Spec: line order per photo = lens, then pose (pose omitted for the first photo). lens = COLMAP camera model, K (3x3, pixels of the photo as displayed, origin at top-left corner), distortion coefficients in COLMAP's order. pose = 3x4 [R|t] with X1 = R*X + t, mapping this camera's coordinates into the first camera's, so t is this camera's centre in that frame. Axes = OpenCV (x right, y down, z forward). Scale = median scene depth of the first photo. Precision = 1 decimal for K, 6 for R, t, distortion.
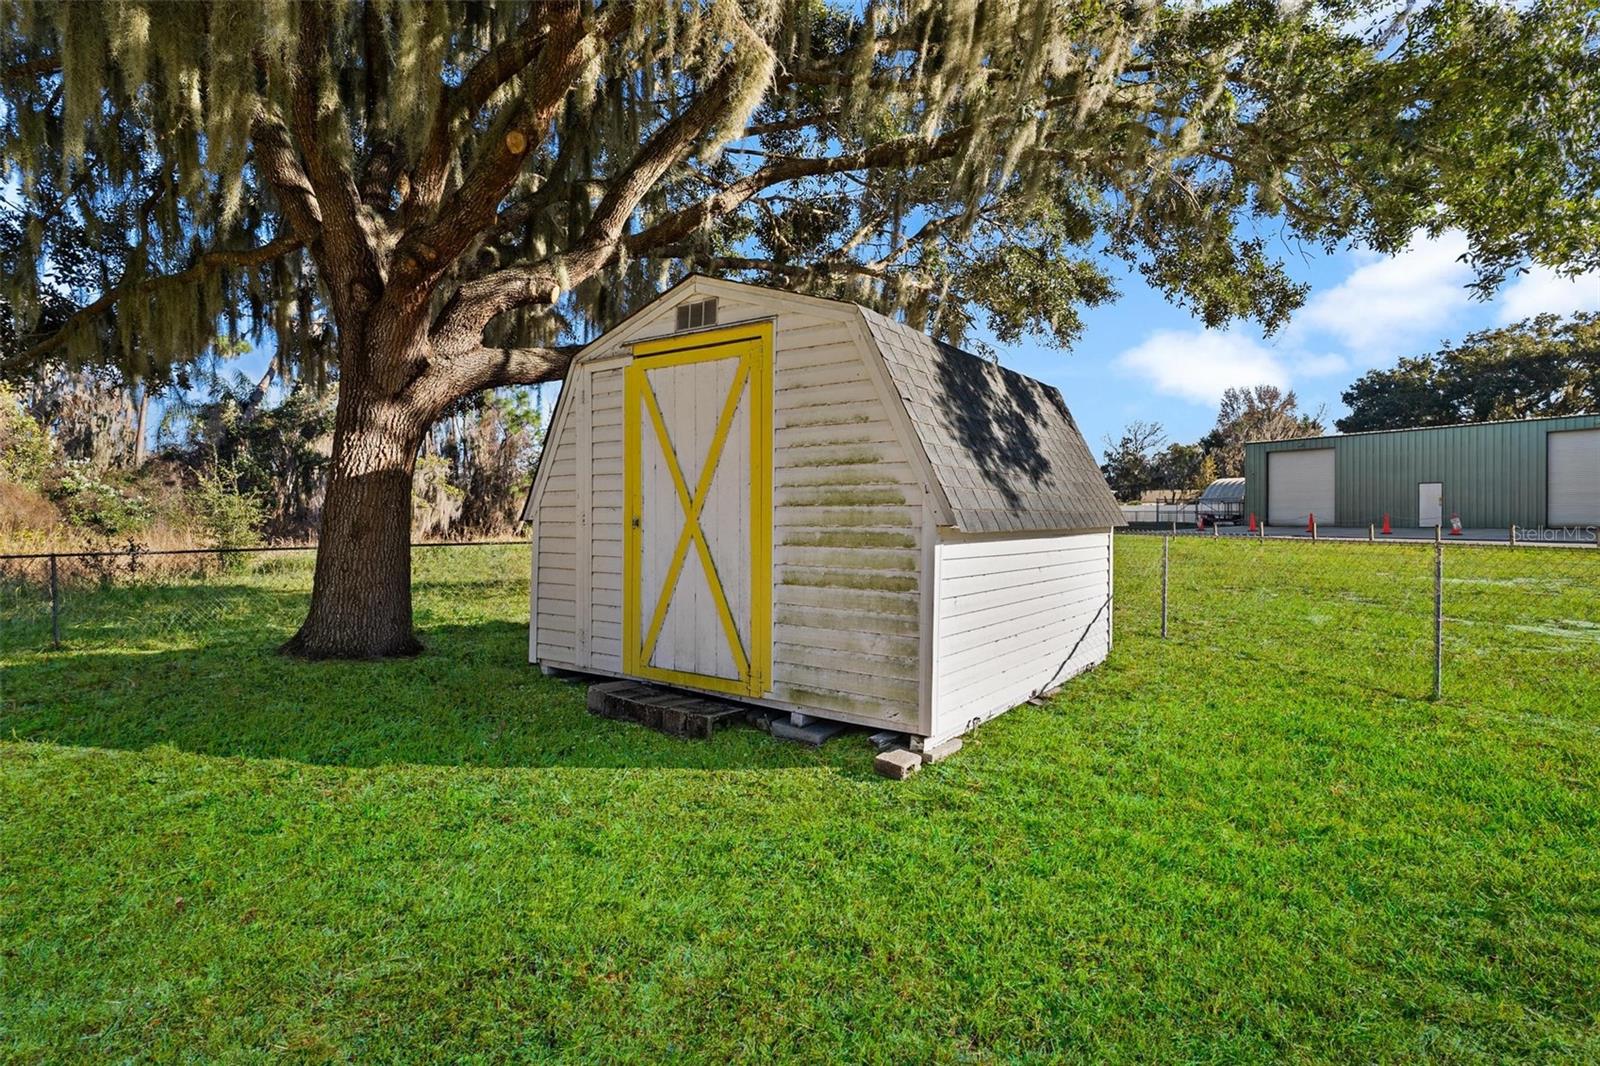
lens RADIAL K [[785.9, 0, 800.0], [0, 785.9, 533.0], [0, 0, 1]] dist [-0.002537, -0.001144]
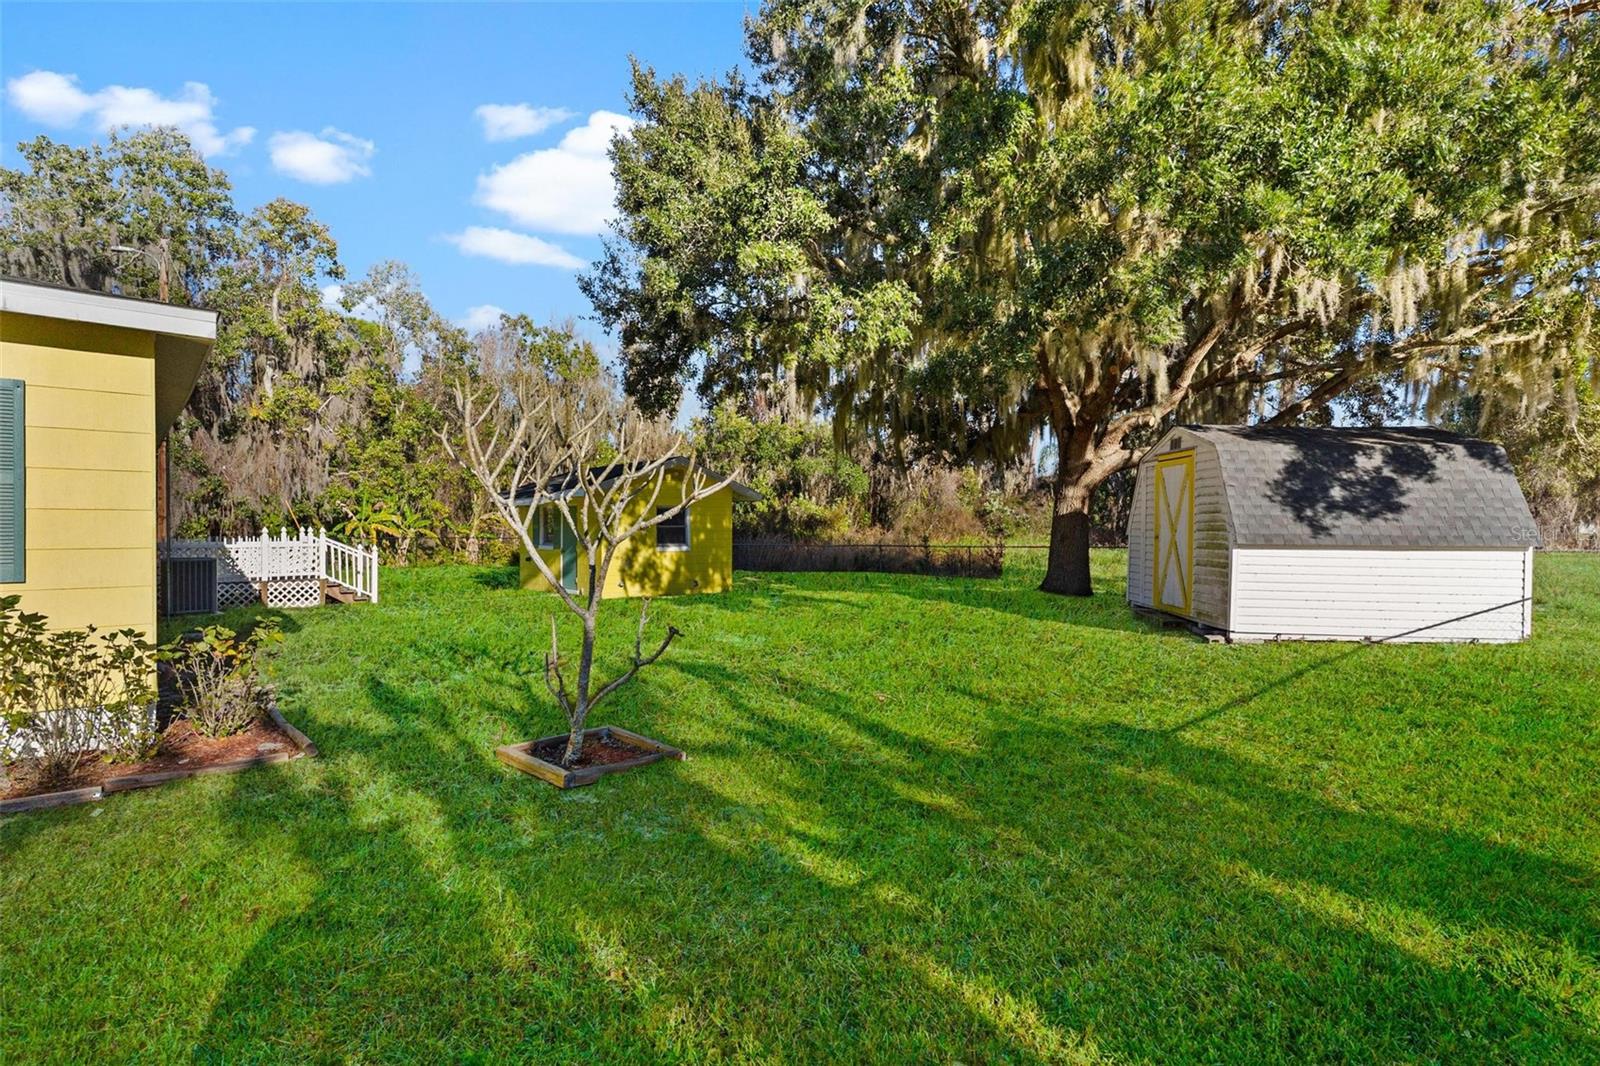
lens RADIAL K [[792.8, 0, 787.3], [0, 792.8, 523.6], [0, 0, 1]] dist [0.003220, -0.000449]
pose [[0.532548, -0.000024, -0.846400, 0.918243], [-0.020143, 0.999716, -0.012703, -0.001737], [0.846160, 0.023814, 0.532396, -0.865201]]
